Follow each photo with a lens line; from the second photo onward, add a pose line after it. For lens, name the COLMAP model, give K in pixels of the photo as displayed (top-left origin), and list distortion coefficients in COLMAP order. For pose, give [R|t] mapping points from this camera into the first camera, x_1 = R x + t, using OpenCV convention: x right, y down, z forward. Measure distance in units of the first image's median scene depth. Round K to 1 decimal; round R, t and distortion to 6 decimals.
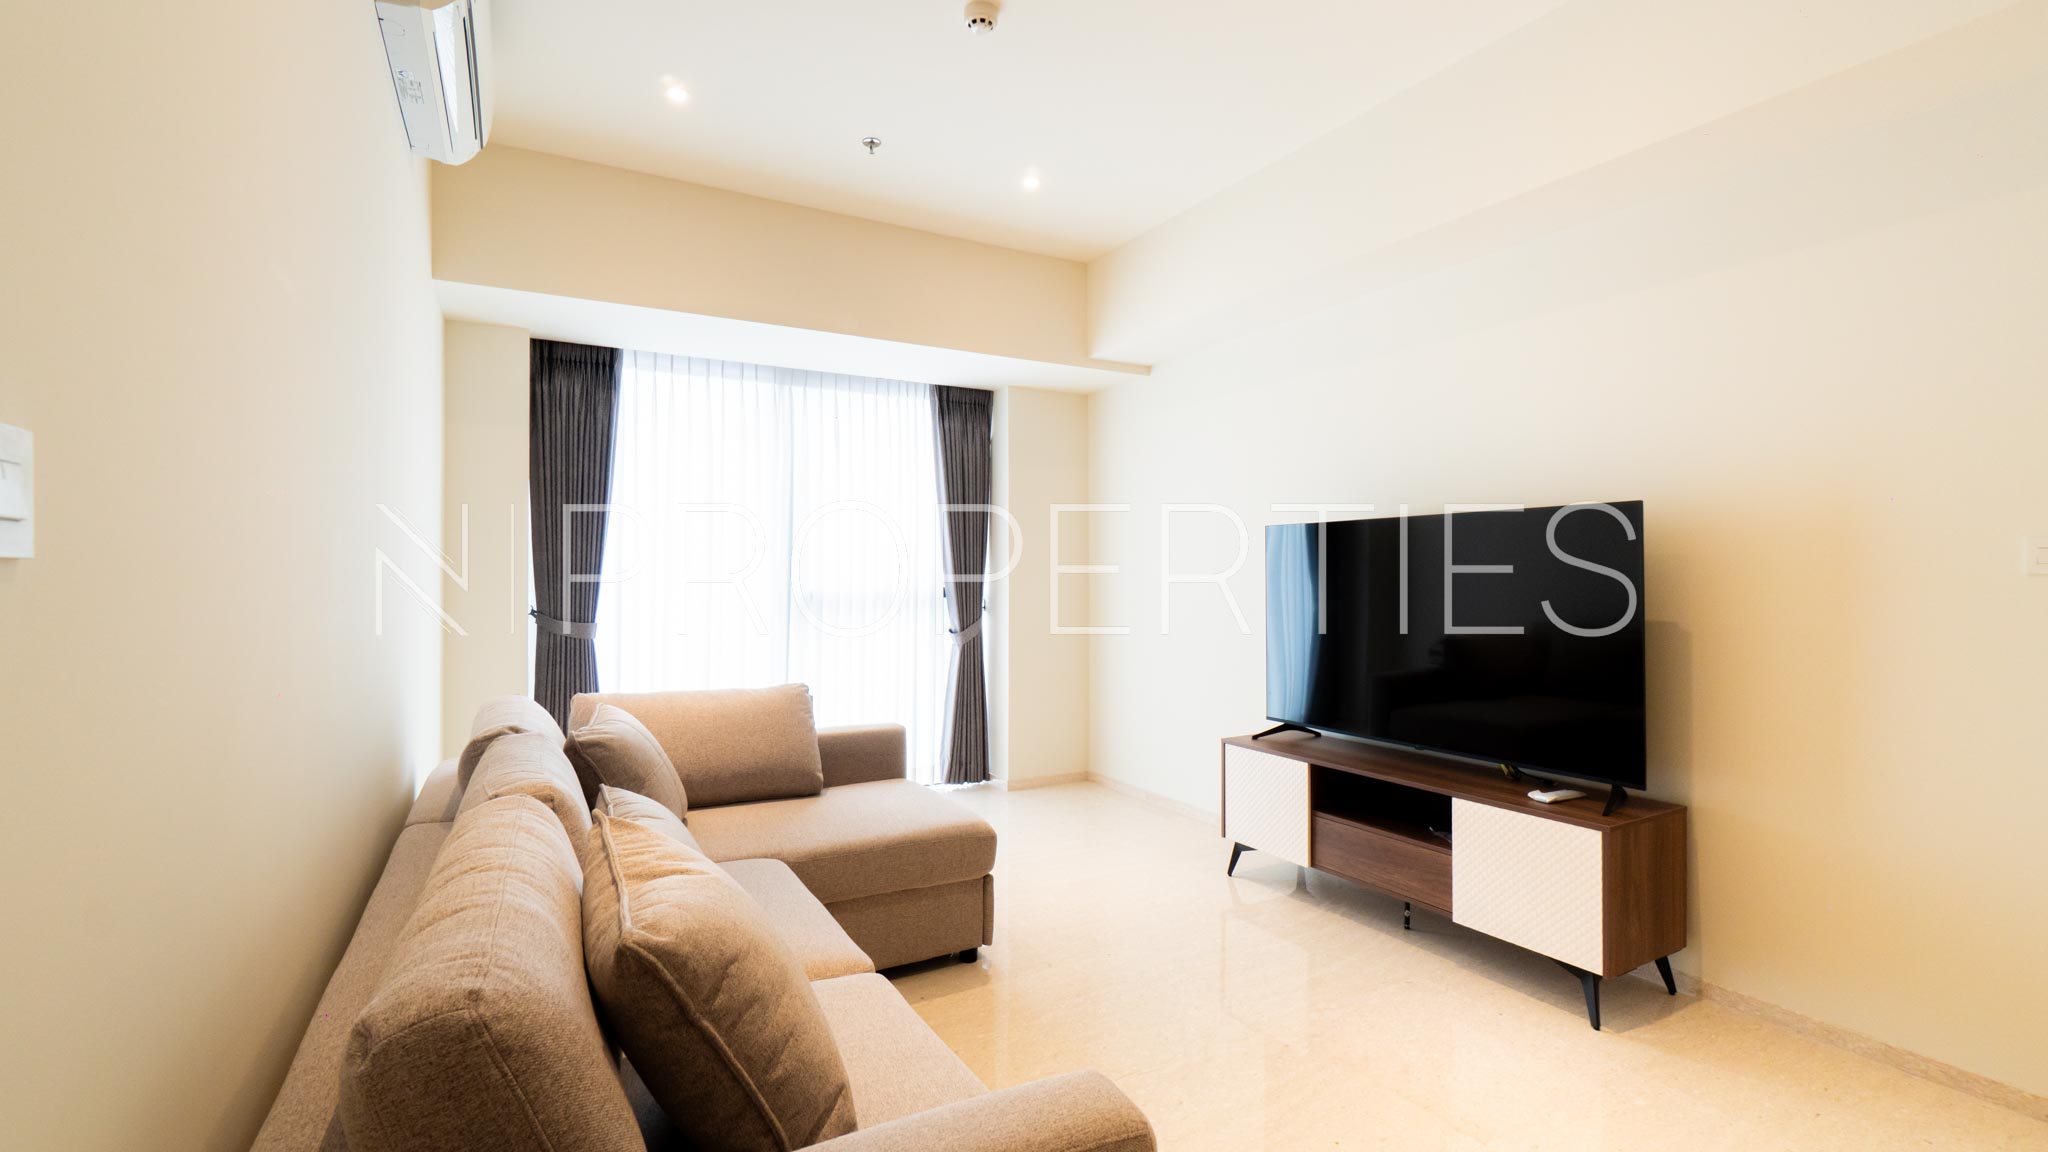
lens RADIAL K [[886.9, 0, 1006.4], [0, 886.9, 584.6], [0, 0, 1]] dist [-0.005604, -0.000735]
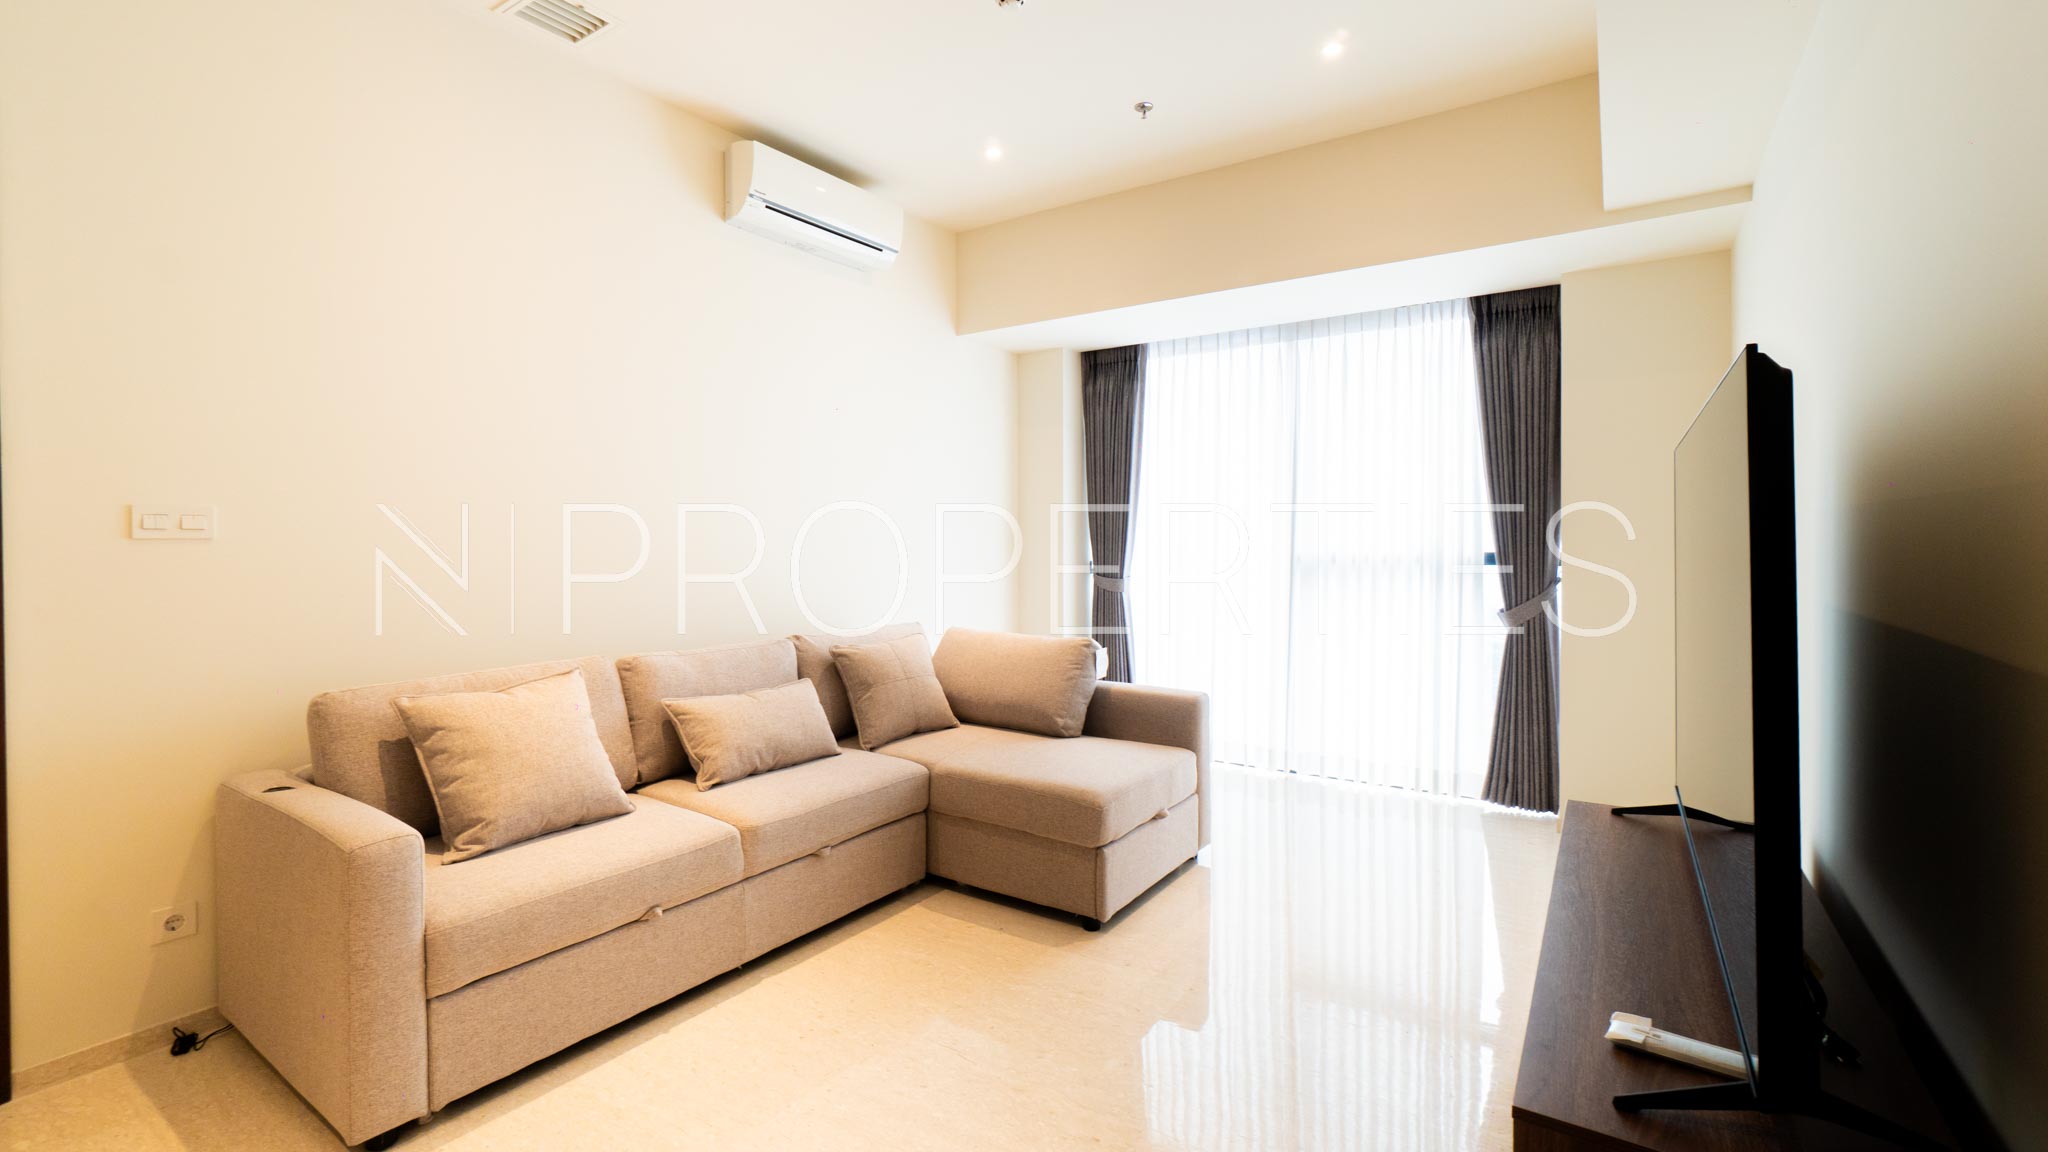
lens RADIAL K [[886.9, 0, 979.6], [0, 886.9, 564.0], [0, 0, 1]] dist [-0.005604, -0.000735]
pose [[0.452387, 0.017130, -0.891657, 0.501431], [-0.002131, 0.999833, 0.018127, 0.000302], [0.891819, -0.006301, 0.452348, 0.286182]]
